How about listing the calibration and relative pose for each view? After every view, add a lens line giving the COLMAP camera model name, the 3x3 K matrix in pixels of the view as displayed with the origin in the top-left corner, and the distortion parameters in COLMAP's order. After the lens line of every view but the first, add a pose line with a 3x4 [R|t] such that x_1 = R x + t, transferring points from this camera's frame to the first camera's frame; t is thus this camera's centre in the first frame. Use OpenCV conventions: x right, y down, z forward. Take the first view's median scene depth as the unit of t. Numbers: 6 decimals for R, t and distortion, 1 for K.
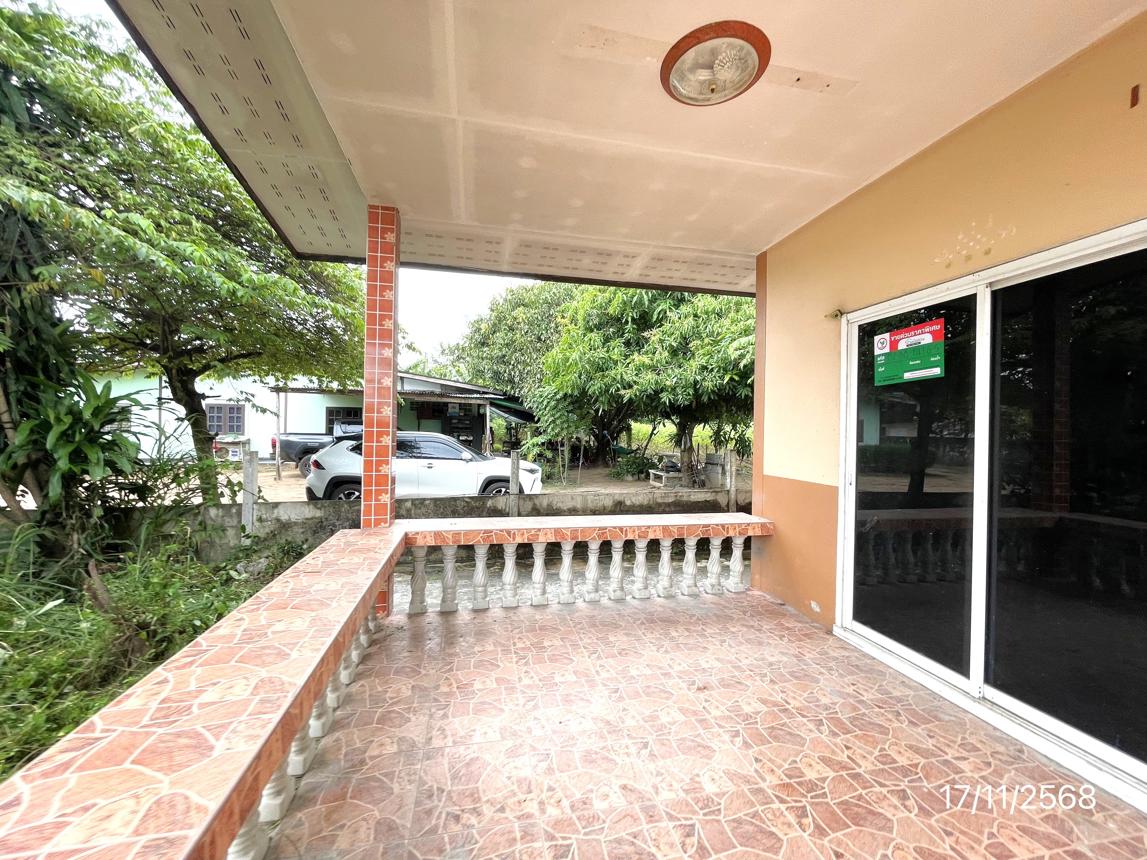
lens RADIAL K [[465.3, 0, 573.5], [0, 465.3, 430.0], [0, 0, 1]] dist [0.001460, -0.000265]
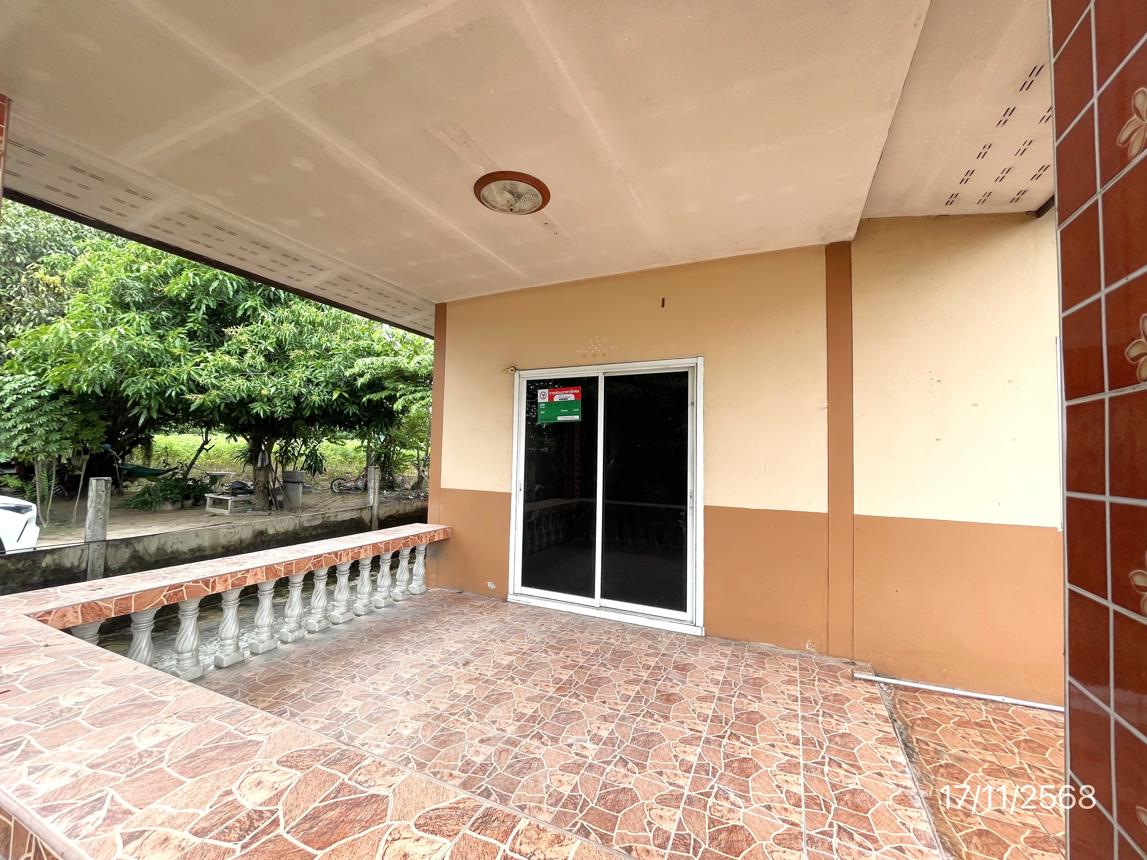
lens RADIAL K [[465.3, 0, 573.5], [0, 465.3, 430.0], [0, 0, 1]] dist [0.001460, -0.000265]
pose [[0.596797, 0.035446, 0.801609, -0.265733], [-0.012229, 0.999310, -0.035083, -0.011809], [-0.802299, 0.011134, 0.596819, 0.012190]]
